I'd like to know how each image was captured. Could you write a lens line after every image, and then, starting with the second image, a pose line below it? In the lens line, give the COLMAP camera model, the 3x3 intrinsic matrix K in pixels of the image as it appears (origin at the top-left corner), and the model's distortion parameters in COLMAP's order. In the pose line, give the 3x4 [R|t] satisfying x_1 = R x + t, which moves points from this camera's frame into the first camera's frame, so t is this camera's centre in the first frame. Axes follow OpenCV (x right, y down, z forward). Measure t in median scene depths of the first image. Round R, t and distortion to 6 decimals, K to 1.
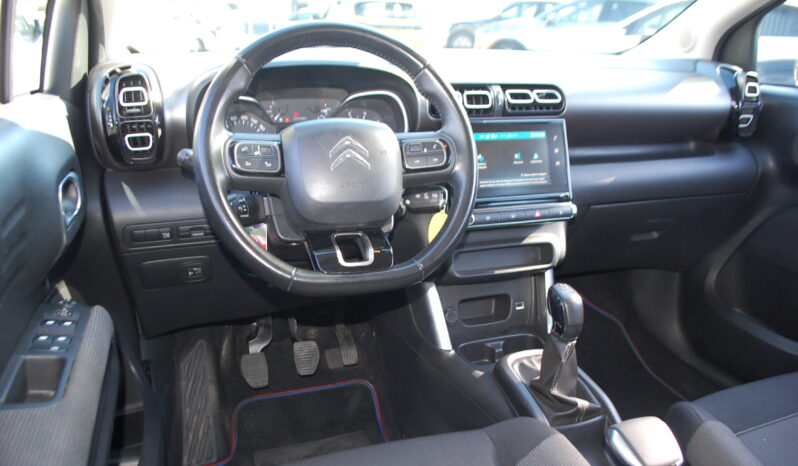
lens RADIAL K [[620.4, 0, 415.0], [0, 620.4, 256.5], [0, 0, 1]] dist [-0.087551, -0.005166]
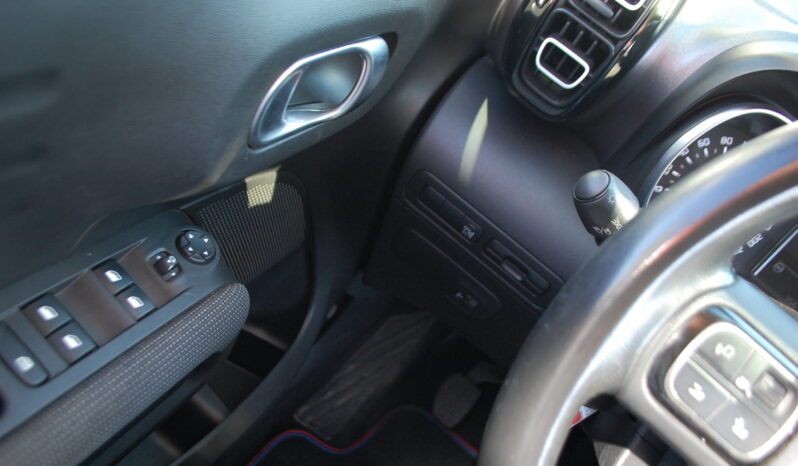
lens RADIAL K [[620.4, 0, 415.0], [0, 620.4, 256.5], [0, 0, 1]] dist [-0.087551, -0.005166]
pose [[0.570536, 0.744686, -0.346313, -0.208748], [-0.674964, 0.665400, 0.318853, -0.138020], [0.467882, 0.051831, 0.882270, 0.459179]]
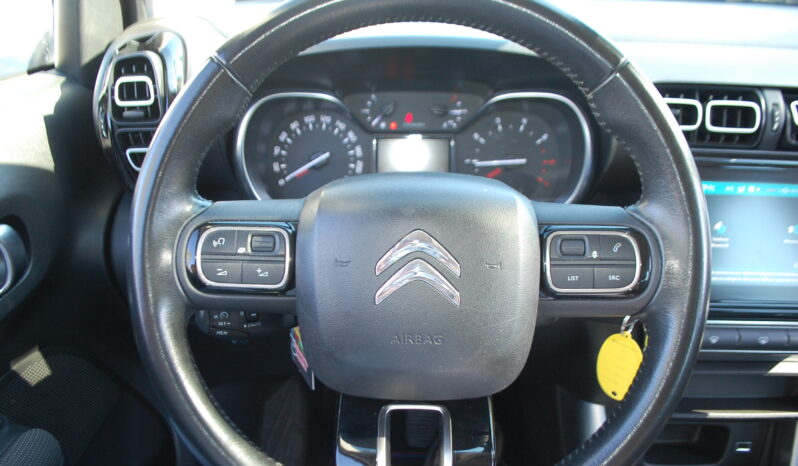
lens RADIAL K [[652.0, 0, 400.7], [0, 652.0, 265.3], [0, 0, 1]] dist [-0.086573, -0.000028]
pose [[0.929722, 0.157003, -0.333119, 0.036669], [-0.114324, 0.982924, 0.144189, -0.173444], [0.350068, -0.095972, 0.931795, 0.370586]]
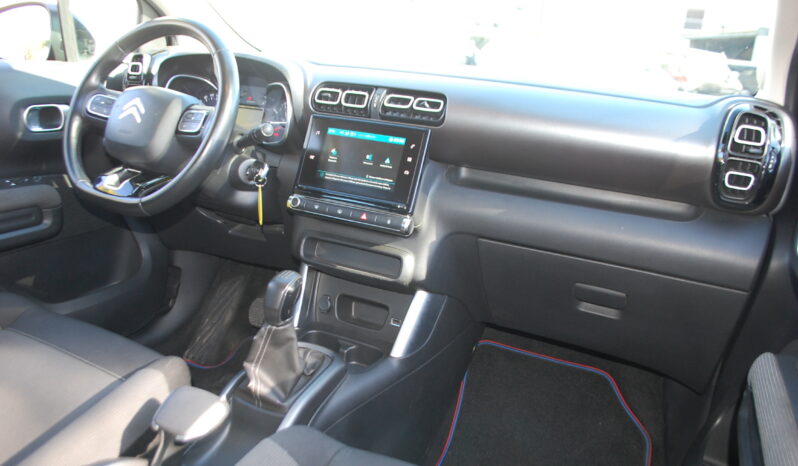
lens RADIAL K [[620.3, 0, 399.0], [0, 620.3, 233.0], [0, 0, 1]] dist [-0.001567, -0.000455]
pose [[0.681548, 0.222844, -0.697017, 0.931782], [-0.304537, 0.952477, 0.006739, -0.068087], [0.665394, 0.207674, 0.717023, 0.341900]]
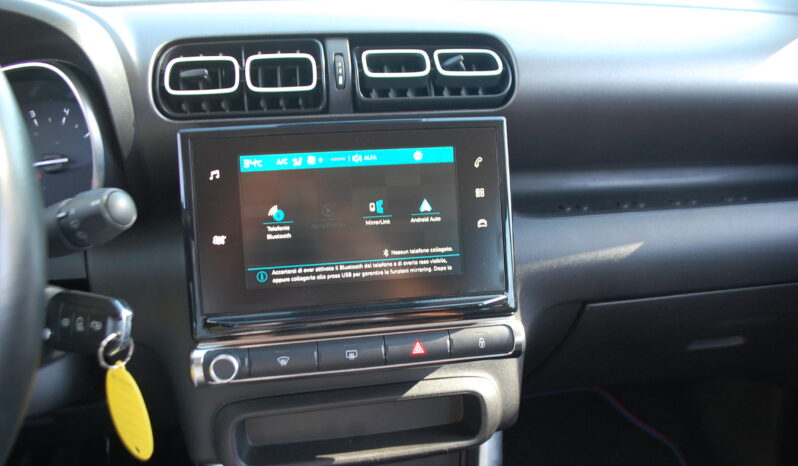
lens RADIAL K [[620.4, 0, 415.0], [0, 620.4, 256.5], [0, 0, 1]] dist [-0.087551, -0.005166]
pose [[0.985409, 0.034895, -0.166588, 0.264903], [-0.030886, 0.999169, 0.026593, -0.142572], [0.167377, -0.021060, 0.985668, 0.596472]]
